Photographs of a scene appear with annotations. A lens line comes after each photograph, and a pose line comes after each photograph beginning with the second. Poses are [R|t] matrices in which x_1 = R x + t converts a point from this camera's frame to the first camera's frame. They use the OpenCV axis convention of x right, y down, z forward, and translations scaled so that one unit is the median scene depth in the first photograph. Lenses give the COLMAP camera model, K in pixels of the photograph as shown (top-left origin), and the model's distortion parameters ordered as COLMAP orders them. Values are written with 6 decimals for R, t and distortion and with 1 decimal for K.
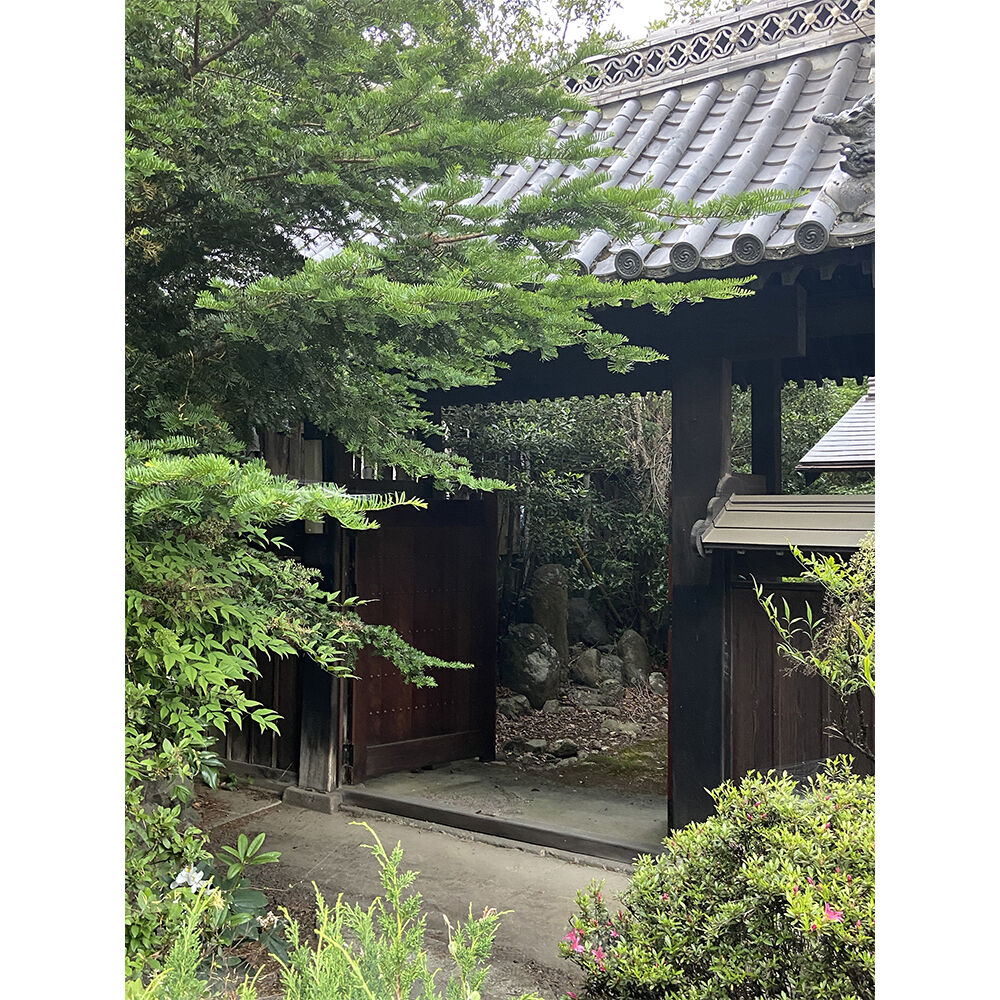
lens RADIAL K [[935.0, 0, 500.4], [0, 935.0, 500.9], [0, 0, 1]] dist [-0.015194, 0.000000]
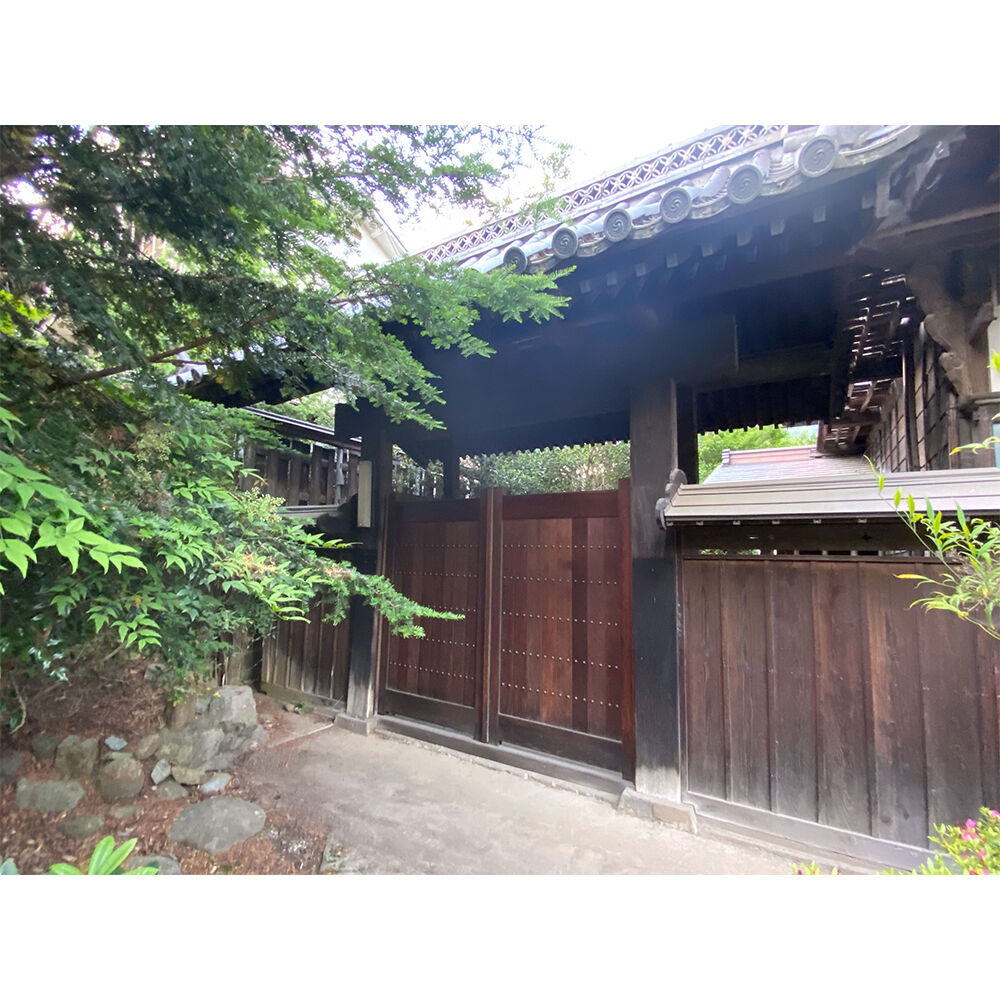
lens RADIAL K [[489.7, 0, 500.1], [0, 489.7, 498.7], [0, 0, 1]] dist [-0.022357, -0.000846]
pose [[0.999925, 0.012084, -0.001996, 0.007435], [-0.012215, 0.995816, -0.090565, 0.068809], [0.000893, 0.090583, 0.995889, 0.326556]]
